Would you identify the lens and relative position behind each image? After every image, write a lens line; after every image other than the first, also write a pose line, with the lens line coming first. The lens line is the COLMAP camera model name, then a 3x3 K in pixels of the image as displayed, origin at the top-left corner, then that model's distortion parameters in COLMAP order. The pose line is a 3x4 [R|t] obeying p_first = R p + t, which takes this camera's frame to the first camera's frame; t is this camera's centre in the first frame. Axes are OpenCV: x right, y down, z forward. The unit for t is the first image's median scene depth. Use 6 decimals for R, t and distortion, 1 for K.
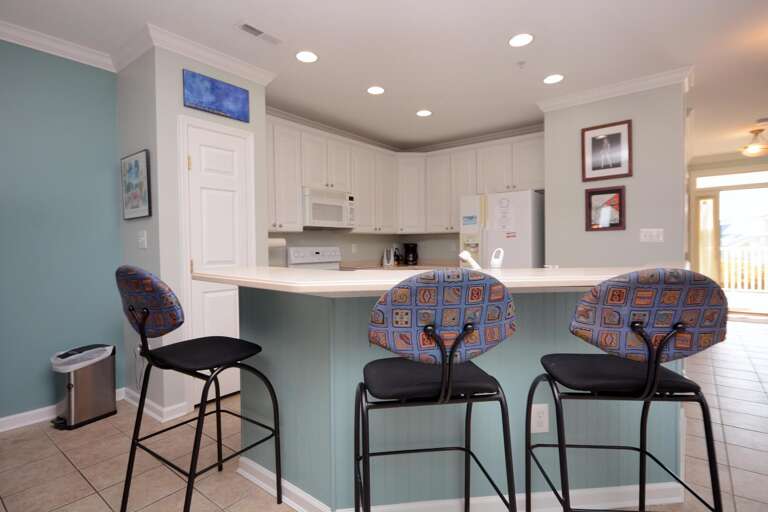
lens RADIAL K [[390.4, 0, 380.0], [0, 390.4, 254.1], [0, 0, 1]] dist [0.010470, -0.000862]
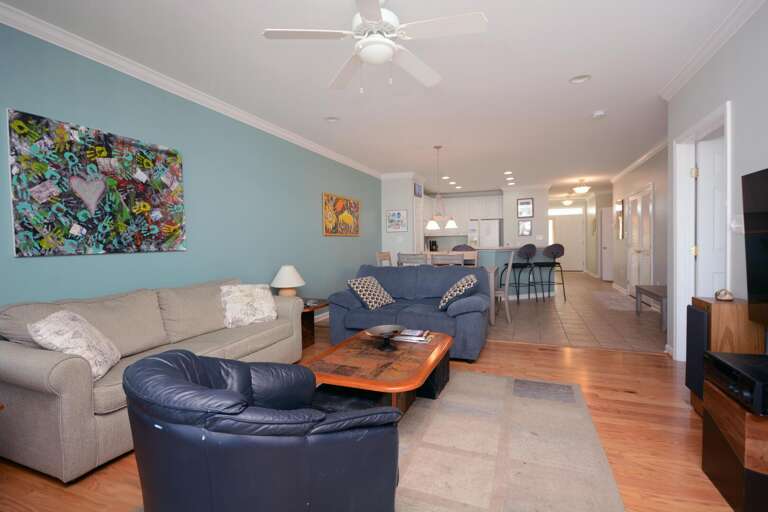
lens RADIAL K [[370.5, 0, 382.8], [0, 370.5, 253.9], [0, 0, 1]] dist [0.026018, -0.011584]
pose [[0.955097, -0.011629, 0.296066, -1.470435], [0.009907, 0.999924, 0.007313, 0.047899], [-0.296129, -0.004051, 0.955139, -1.548044]]
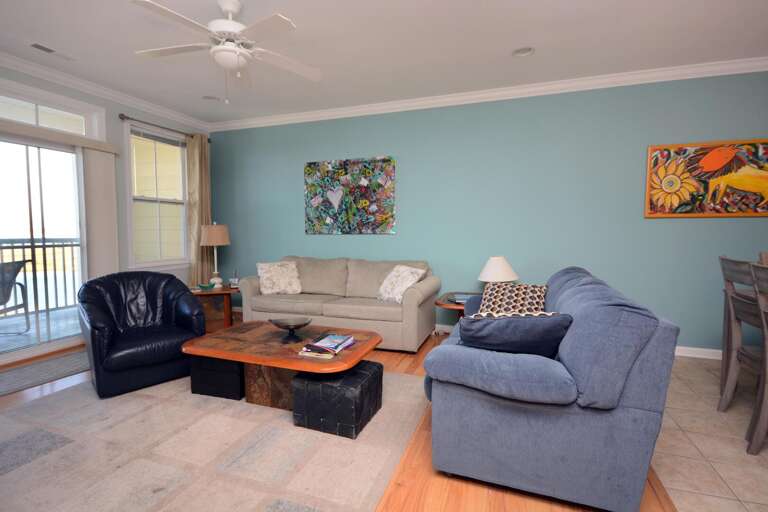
lens RADIAL K [[370.5, 0, 382.8], [0, 370.5, 253.9], [0, 0, 1]] dist [0.026018, -0.011584]
pose [[0.324364, 0.077882, -0.942721, -0.328932], [-0.024600, 0.996962, 0.073899, 0.010489], [0.945612, -0.000779, 0.325294, -0.779204]]
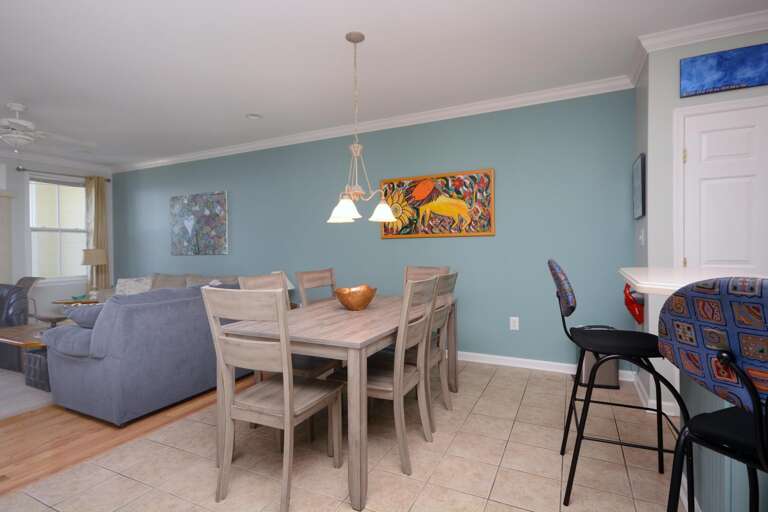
lens RADIAL K [[390.4, 0, 380.0], [0, 390.4, 254.1], [0, 0, 1]] dist [0.010470, -0.000862]
pose [[0.208633, 0.020058, -0.977788, 0.277397], [-0.011415, 0.999772, 0.018074, -0.003757], [0.977927, 0.007390, 0.208814, 0.074962]]
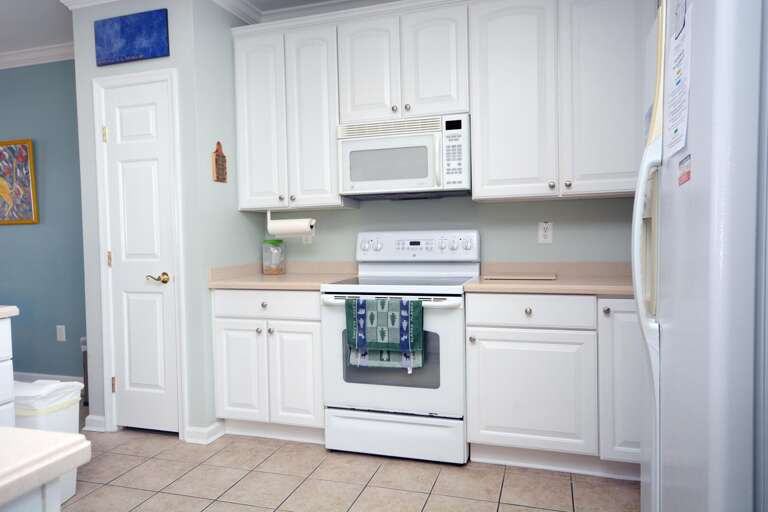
lens RADIAL K [[530.6, 0, 384.0], [0, 530.6, 256.0], [0, 0, 1]] dist [0.004484, 0.003625]
pose [[0.364553, 0.041317, -0.930266, 0.732089], [-0.002836, 0.999060, 0.043261, -0.024455], [0.931178, -0.013133, 0.364327, 1.066994]]
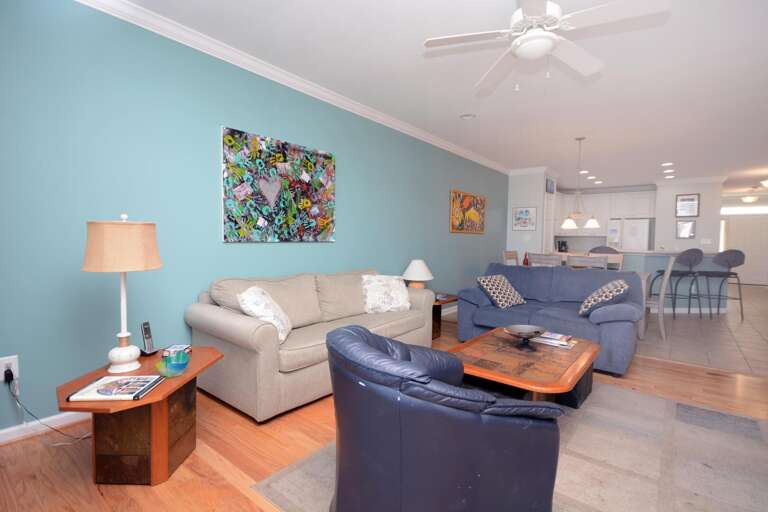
lens RADIAL K [[370.5, 0, 382.8], [0, 370.5, 253.9], [0, 0, 1]] dist [0.026018, -0.011584]
pose [[0.999519, 0.030946, -0.001925, -1.539045], [-0.030901, 0.999316, 0.020292, 0.050641], [0.002552, -0.020222, 0.999792, -1.573119]]
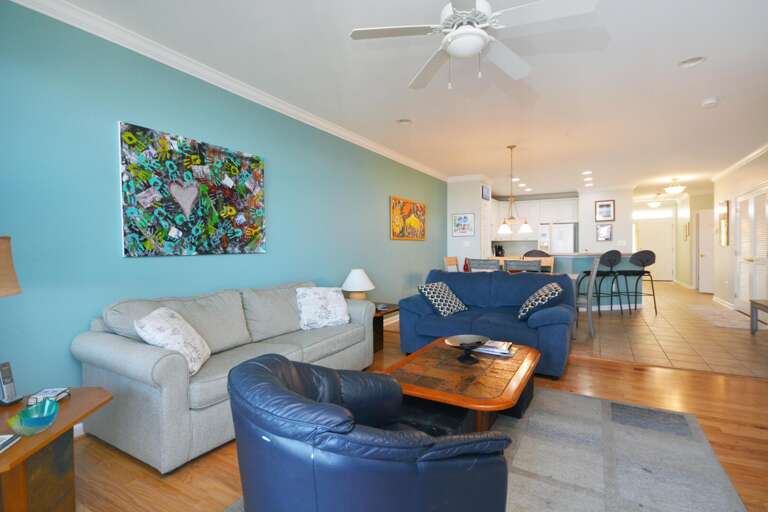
lens RADIAL K [[370.5, 0, 382.8], [0, 370.5, 253.9], [0, 0, 1]] dist [0.026018, -0.011584]
pose [[0.989601, 0.004014, 0.143784, -1.509245], [-0.003448, 0.999985, -0.004191, 0.046800], [-0.143799, 0.003652, 0.989600, -1.502633]]
